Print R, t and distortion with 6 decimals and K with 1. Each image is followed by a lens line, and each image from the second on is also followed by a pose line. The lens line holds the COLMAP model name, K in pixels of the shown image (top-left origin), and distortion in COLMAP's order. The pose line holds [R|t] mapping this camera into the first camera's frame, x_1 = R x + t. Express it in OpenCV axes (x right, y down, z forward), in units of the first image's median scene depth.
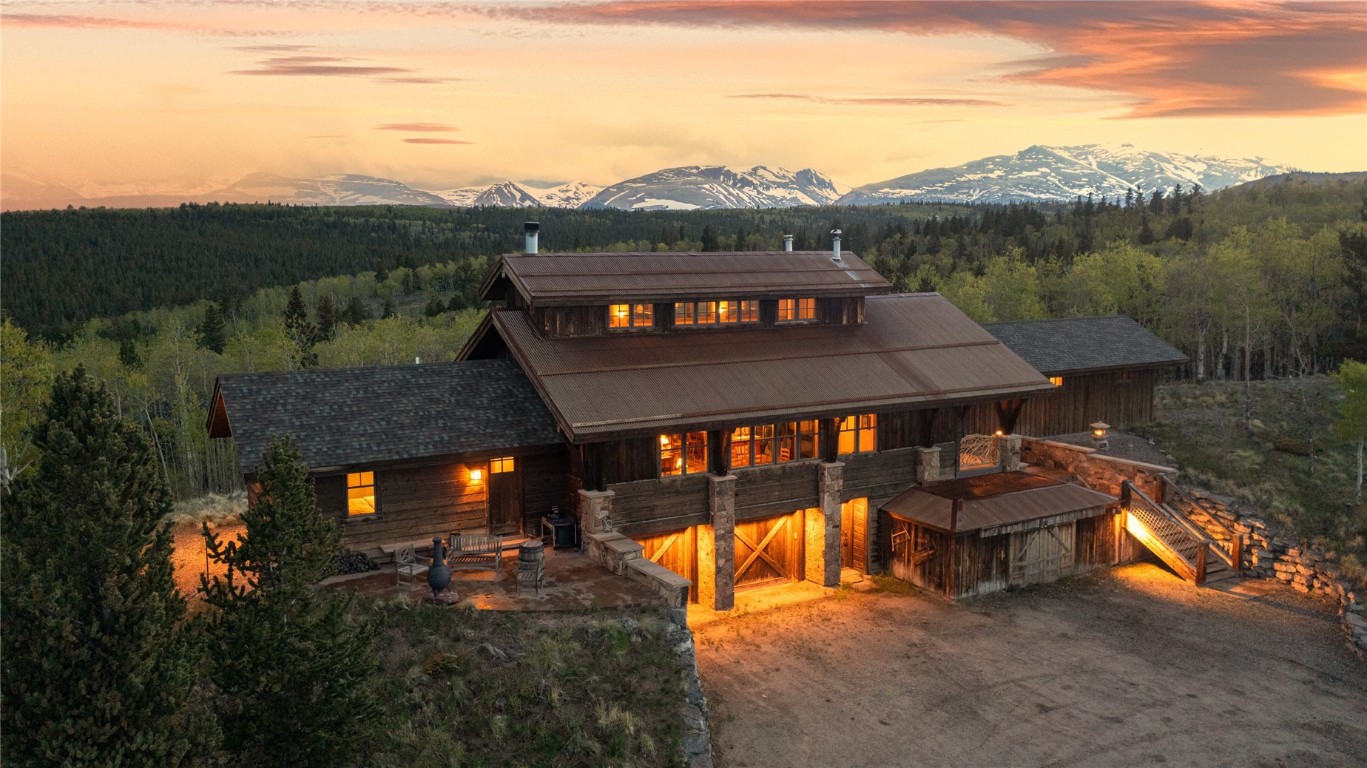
lens RADIAL K [[1085.5, 0, 681.3], [0, 1085.5, 377.1], [0, 0, 1]] dist [-0.012026, -0.001730]
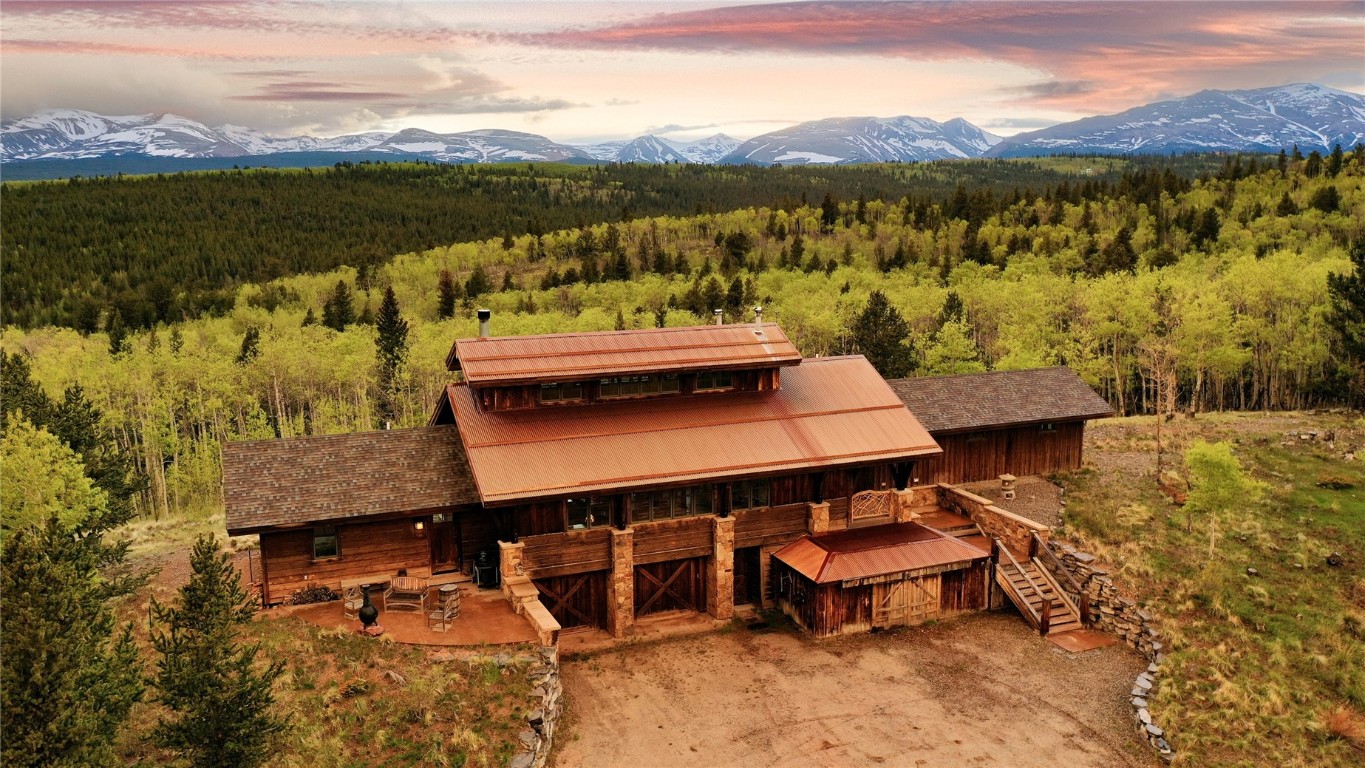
lens RADIAL K [[1083.9, 0, 675.2], [0, 1083.9, 382.3], [0, 0, 1]] dist [-0.012026, -0.001730]
pose [[0.991159, 0.020069, -0.131152, 0.253043], [-0.013984, 0.998790, 0.047158, -0.131938], [0.131939, -0.044907, 0.990240, -0.184731]]
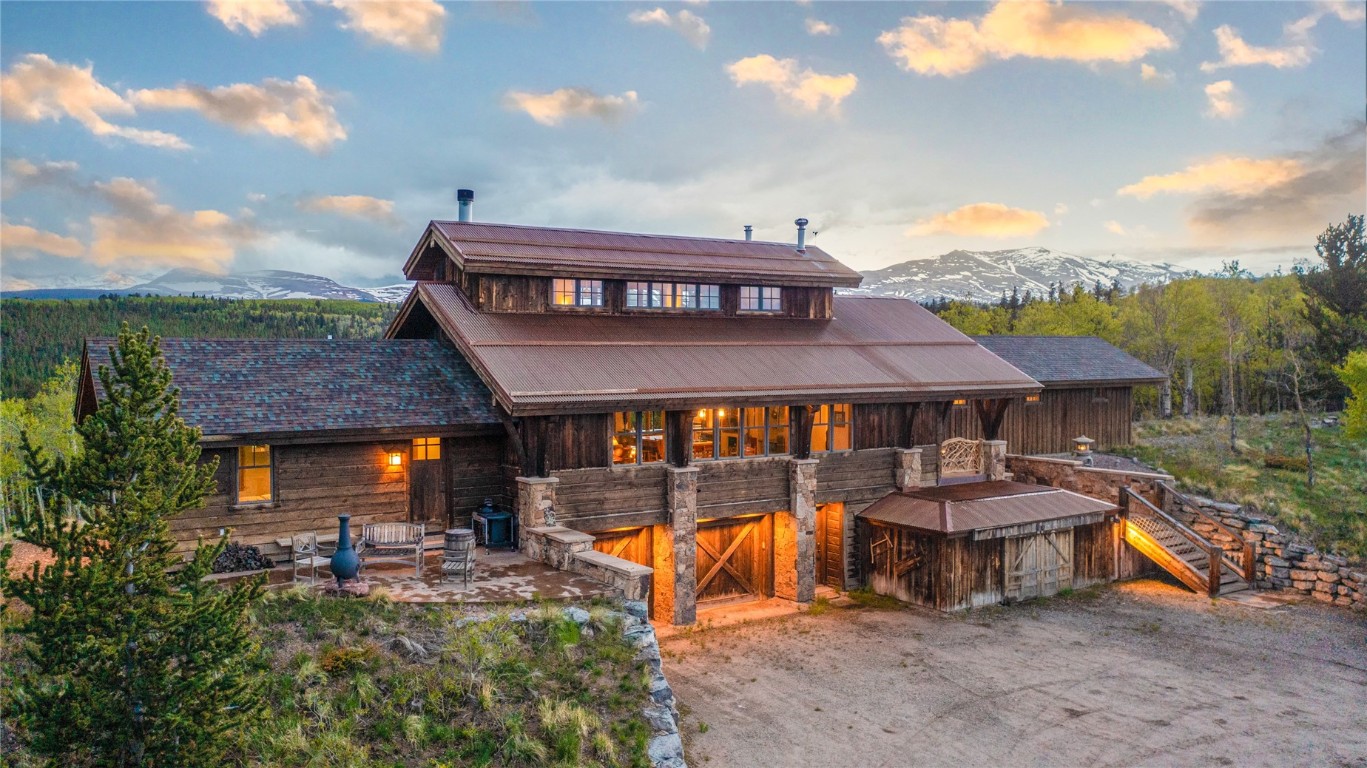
lens RADIAL K [[1085.5, 0, 682.1], [0, 1085.5, 379.3], [0, 0, 1]] dist [-0.012026, -0.001730]
pose [[0.997956, 0.004577, 0.063739, -0.018354], [0.001046, 0.996129, -0.087903, 0.097449], [-0.063895, 0.087790, 0.994088, 0.130246]]
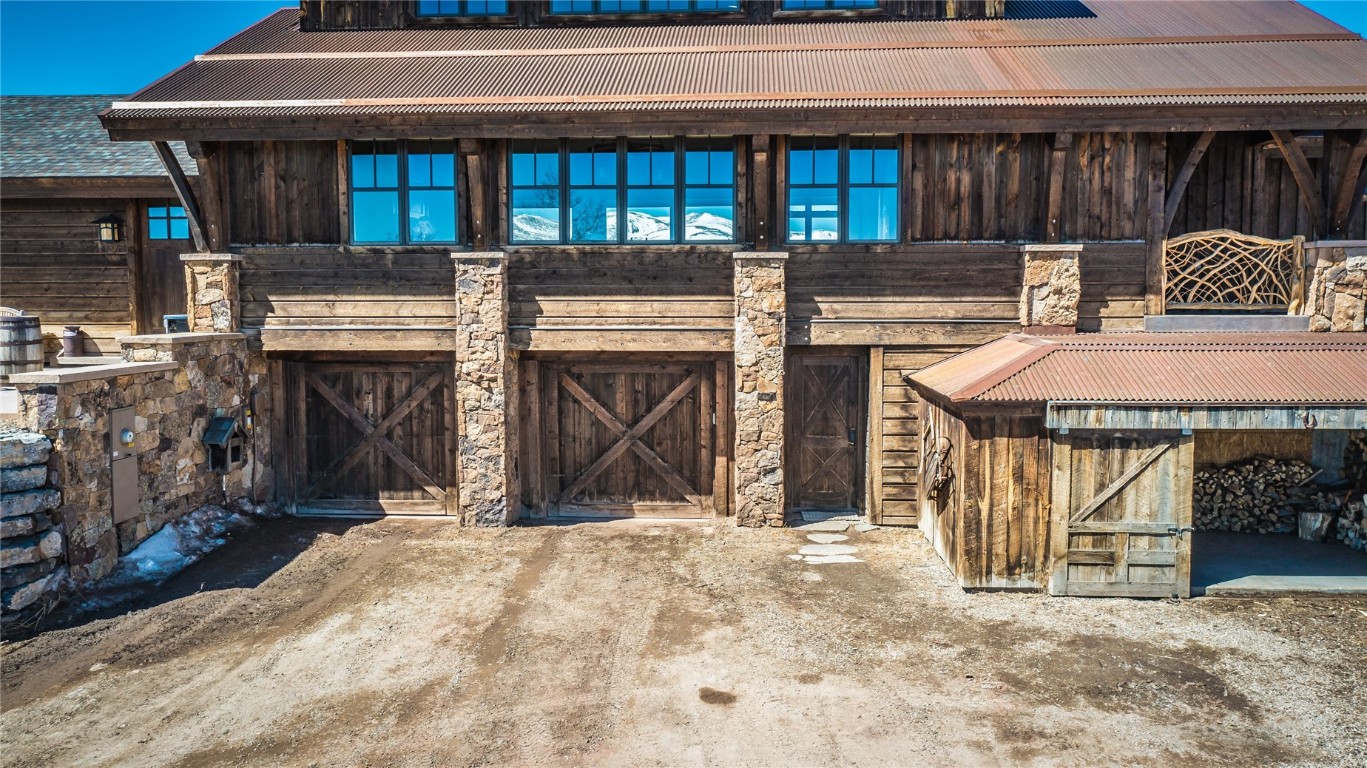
lens RADIAL K [[1085.5, 0, 681.6], [0, 1085.5, 383.6], [0, 0, 1]] dist [-0.012026, -0.001730]
pose [[0.837488, 0.051287, -0.544043, 0.381572], [-0.068215, 0.997610, -0.010964, 0.149696], [0.542181, 0.046294, 0.838986, 0.646060]]
